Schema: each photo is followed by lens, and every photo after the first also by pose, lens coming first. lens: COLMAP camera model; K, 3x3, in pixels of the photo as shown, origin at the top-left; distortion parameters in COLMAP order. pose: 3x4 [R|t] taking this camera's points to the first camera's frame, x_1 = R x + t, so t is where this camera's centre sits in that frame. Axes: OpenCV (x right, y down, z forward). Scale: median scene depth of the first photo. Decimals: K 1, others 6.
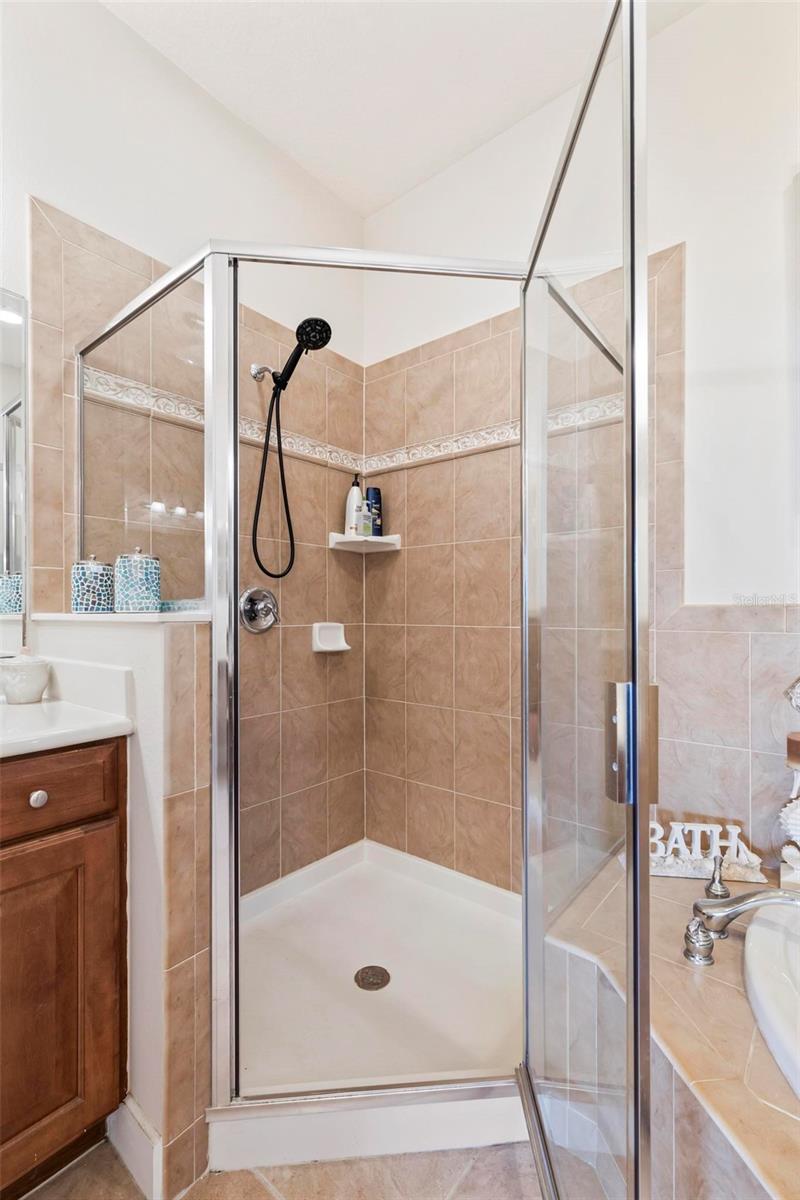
lens RADIAL K [[543.6, 0, 402.5], [0, 543.6, 612.1], [0, 0, 1]] dist [0.007264, -0.000215]
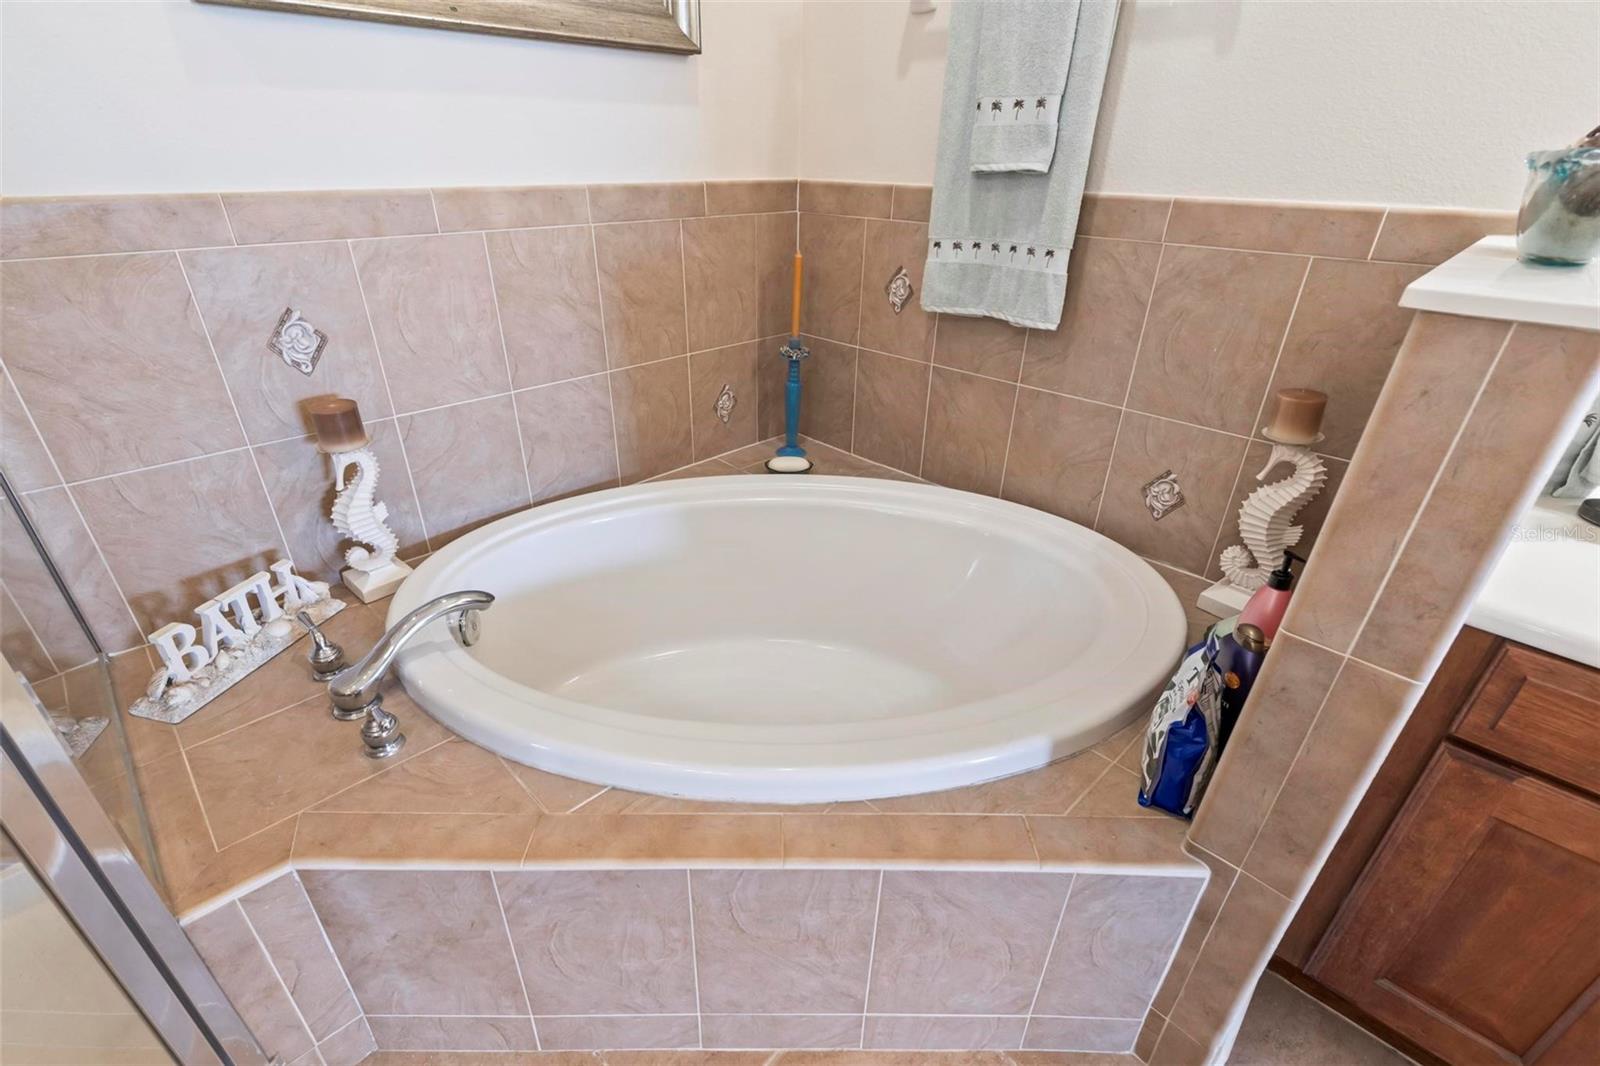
lens RADIAL K [[724.8, 0, 792.3], [0, 724.8, 543.0], [0, 0, 1]] dist [0.007264, -0.000215]
pose [[0.118660, -0.474774, 0.872072, -0.087179], [-0.005585, 0.877944, 0.478730, -0.060314], [-0.992919, -0.061677, 0.101525, 0.265535]]
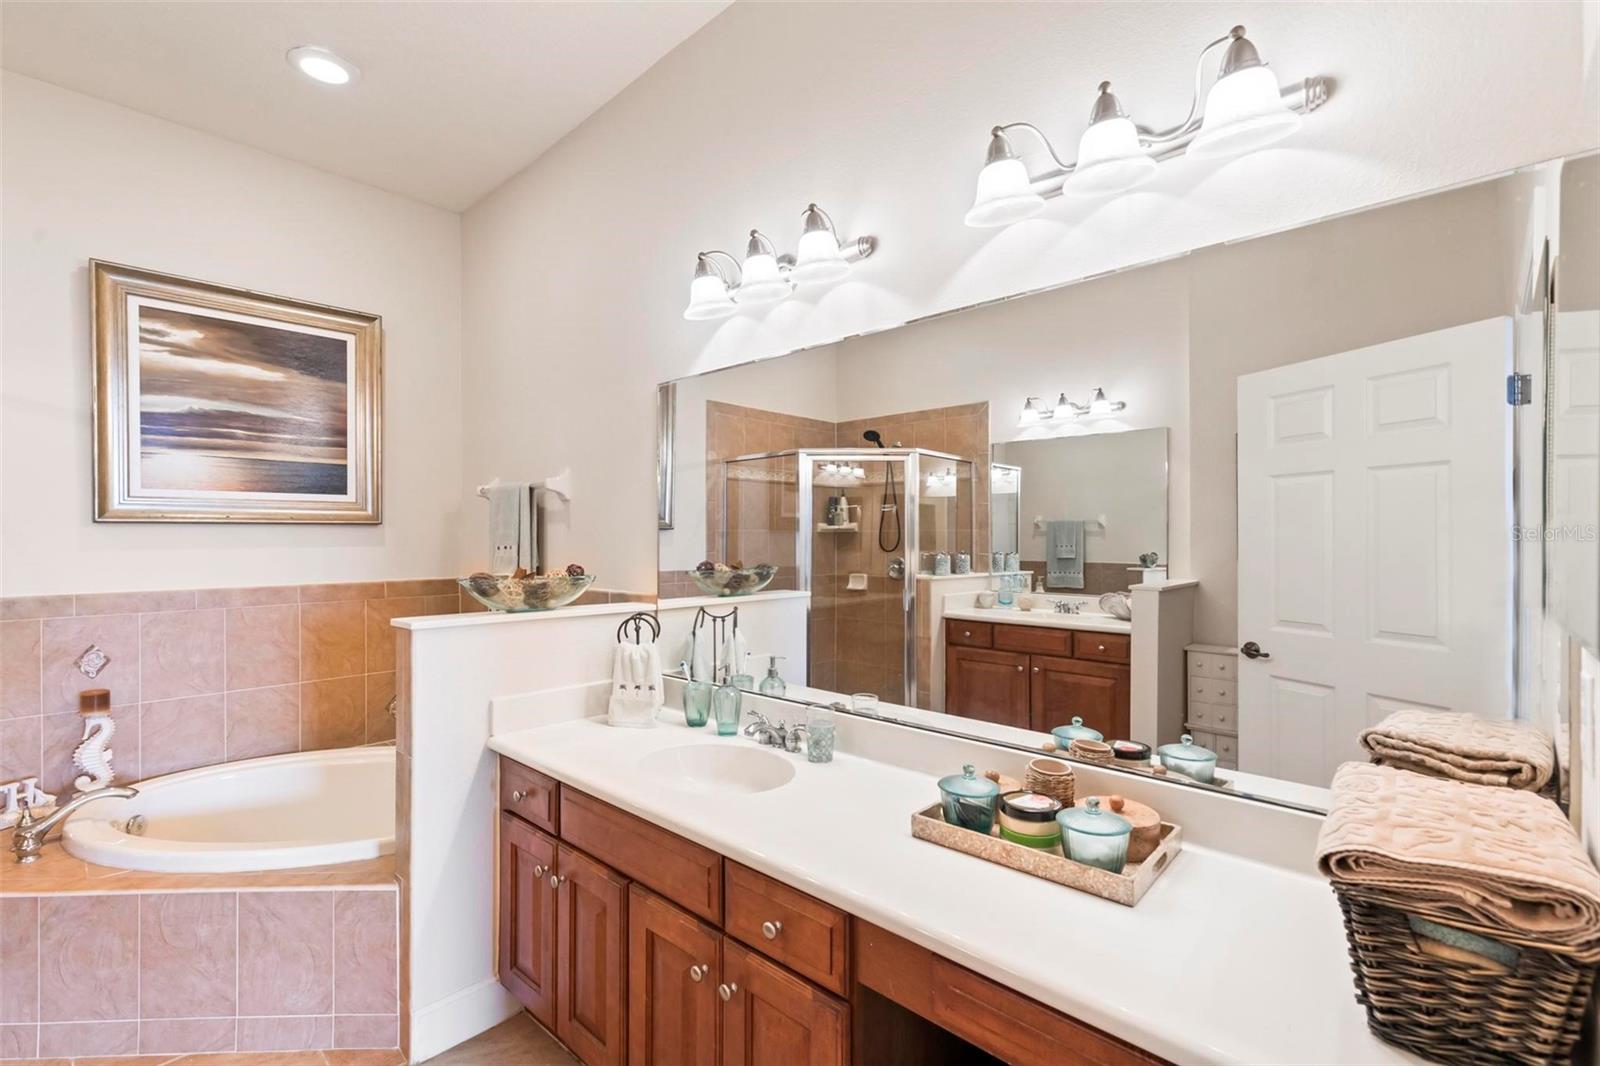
lens RADIAL K [[724.8, 0, 791.9], [0, 724.8, 538.2], [0, 0, 1]] dist [0.007264, -0.000215]
pose [[0.091074, -0.003525, 0.995838, -0.825281], [0.007143, 0.999970, 0.002886, -0.134164], [-0.995819, 0.006851, 0.091096, -0.813455]]
